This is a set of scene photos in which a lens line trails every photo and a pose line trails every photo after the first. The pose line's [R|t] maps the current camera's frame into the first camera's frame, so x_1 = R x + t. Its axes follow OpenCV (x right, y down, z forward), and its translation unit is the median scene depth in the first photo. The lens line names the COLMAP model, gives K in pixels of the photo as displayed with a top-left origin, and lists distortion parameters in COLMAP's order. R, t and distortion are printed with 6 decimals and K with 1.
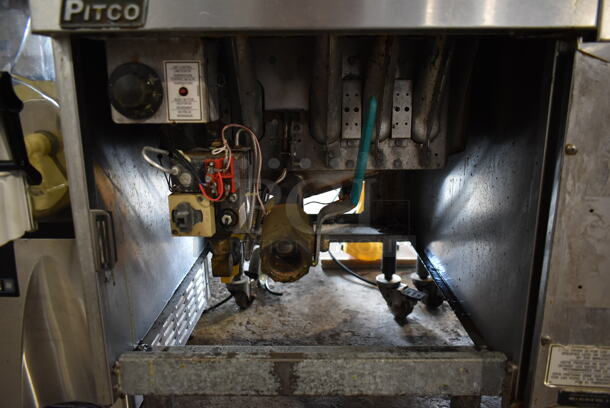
lens RADIAL K [[469.5, 0, 304.6], [0, 469.5, 204.6], [0, 0, 1]] dist [-0.029691, 0.010414]
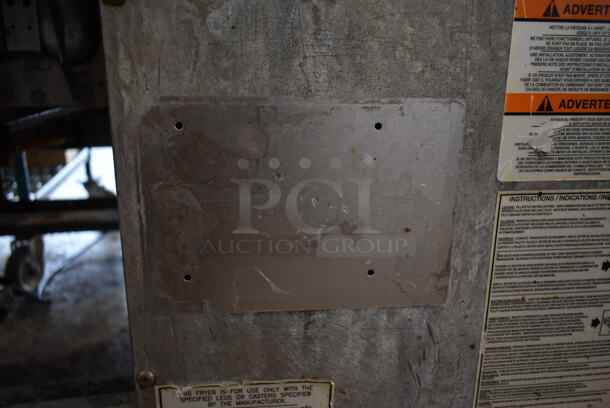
lens RADIAL K [[469.5, 0, 303.5], [0, 469.5, 204.5], [0, 0, 1]] dist [-0.029691, 0.010414]
pose [[0.977620, -0.038151, 0.206888, 0.594996], [0.035942, 0.999250, 0.014424, 0.089872], [-0.207283, -0.006665, 0.978258, 0.441618]]
